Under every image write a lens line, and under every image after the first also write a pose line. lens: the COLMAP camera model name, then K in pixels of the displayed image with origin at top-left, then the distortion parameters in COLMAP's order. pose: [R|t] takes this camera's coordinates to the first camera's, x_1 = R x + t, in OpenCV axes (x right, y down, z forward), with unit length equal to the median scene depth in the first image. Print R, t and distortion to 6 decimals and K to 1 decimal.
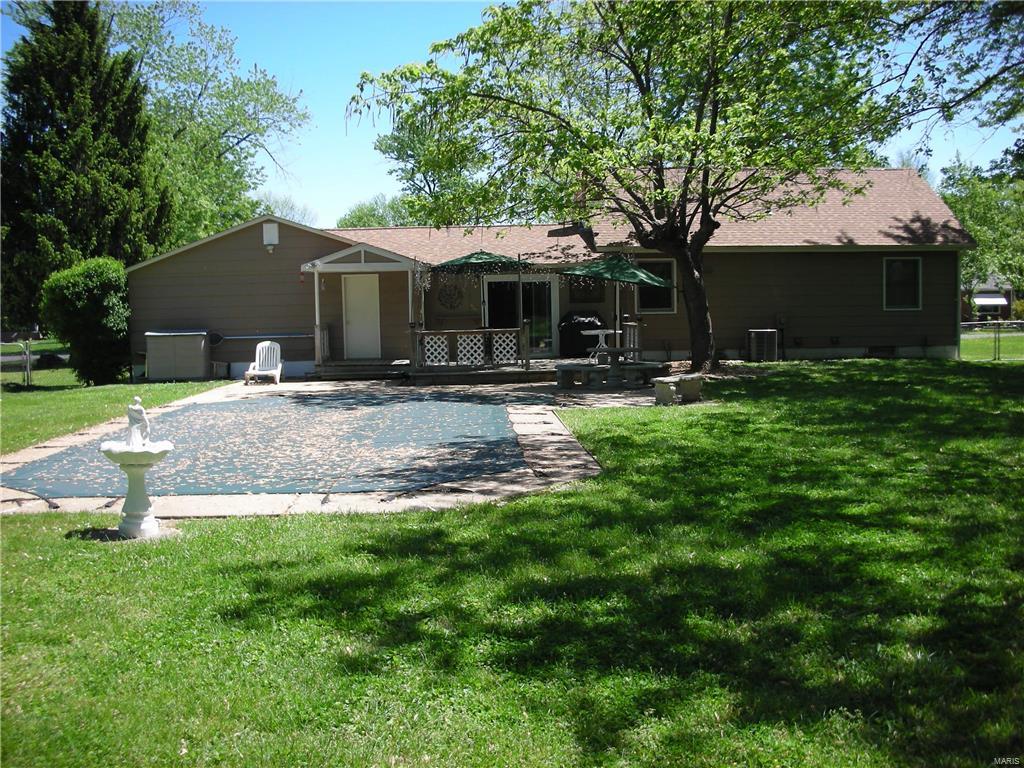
lens RADIAL K [[1044.3, 0, 544.7], [0, 1044.3, 389.5], [0, 0, 1]] dist [-0.199338, 0.142618]
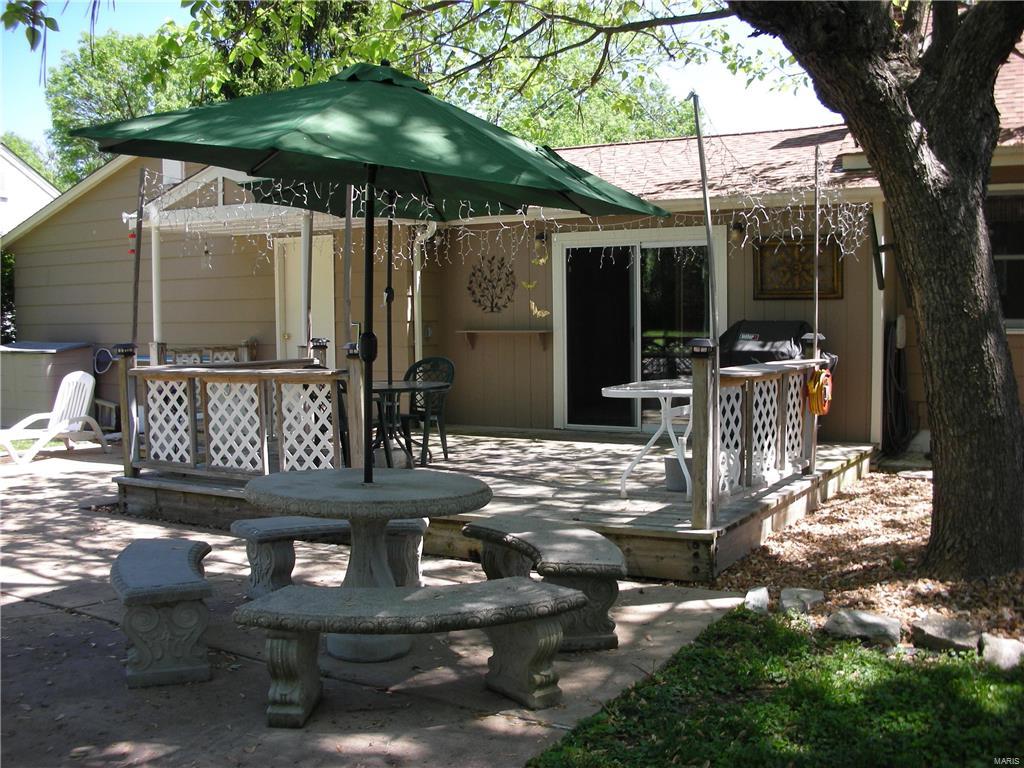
lens RADIAL K [[1044.3, 0, 544.7], [0, 1044.3, 389.5], [0, 0, 1]] dist [-0.199338, 0.142618]
pose [[0.845461, 0.050087, -0.531684, 0.199533], [-0.054360, 0.998492, 0.007620, -0.058690], [0.531264, 0.022460, 0.846909, 0.767515]]
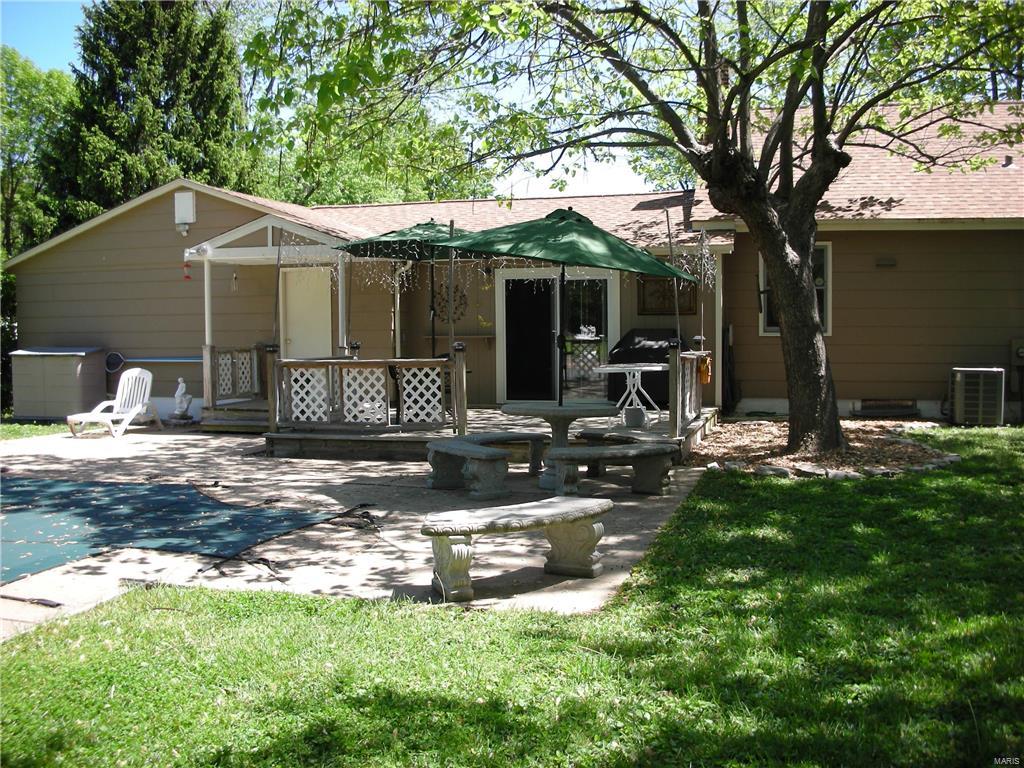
lens RADIAL K [[1044.3, 0, 544.7], [0, 1044.3, 389.5], [0, 0, 1]] dist [-0.199338, 0.142618]
pose [[0.952678, 0.031060, -0.302390, 0.187146], [-0.036220, 0.999278, -0.011469, -0.038507], [0.301815, 0.021879, 0.953115, 0.506383]]
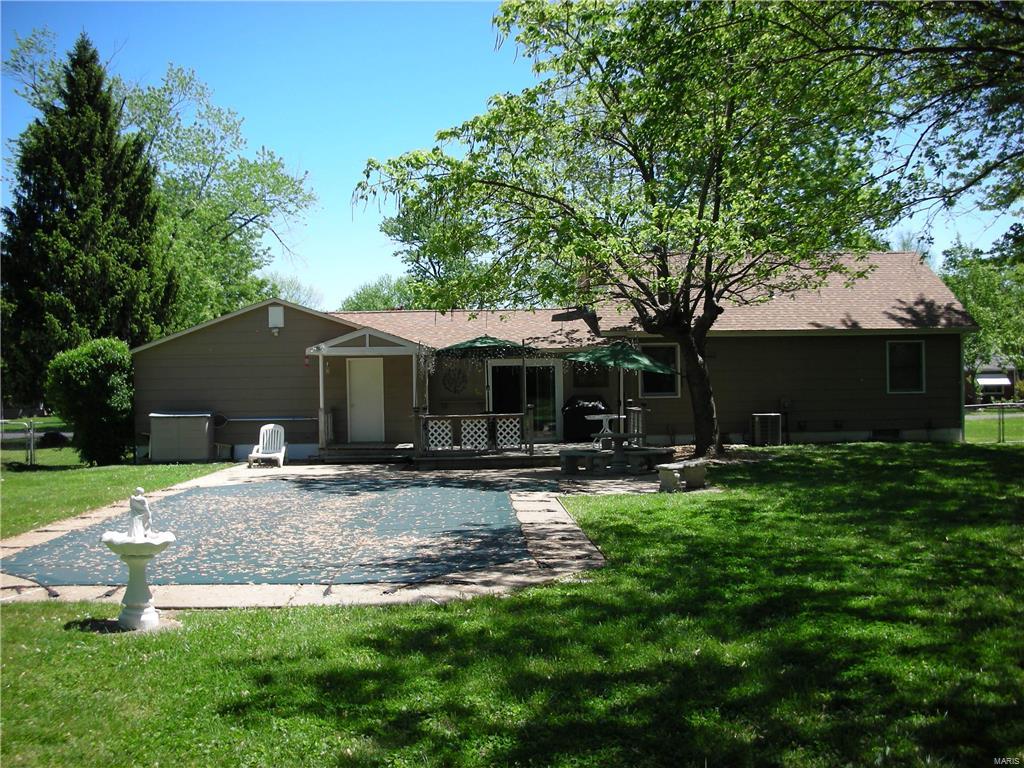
lens RADIAL K [[1044.3, 0, 544.7], [0, 1044.3, 389.5], [0, 0, 1]] dist [-0.199338, 0.142618]
pose [[0.999991, 0.001993, -0.003769, -0.000050], [-0.002271, 0.997169, -0.075156, -0.006308], [0.003608, 0.075164, 0.997165, 0.000367]]
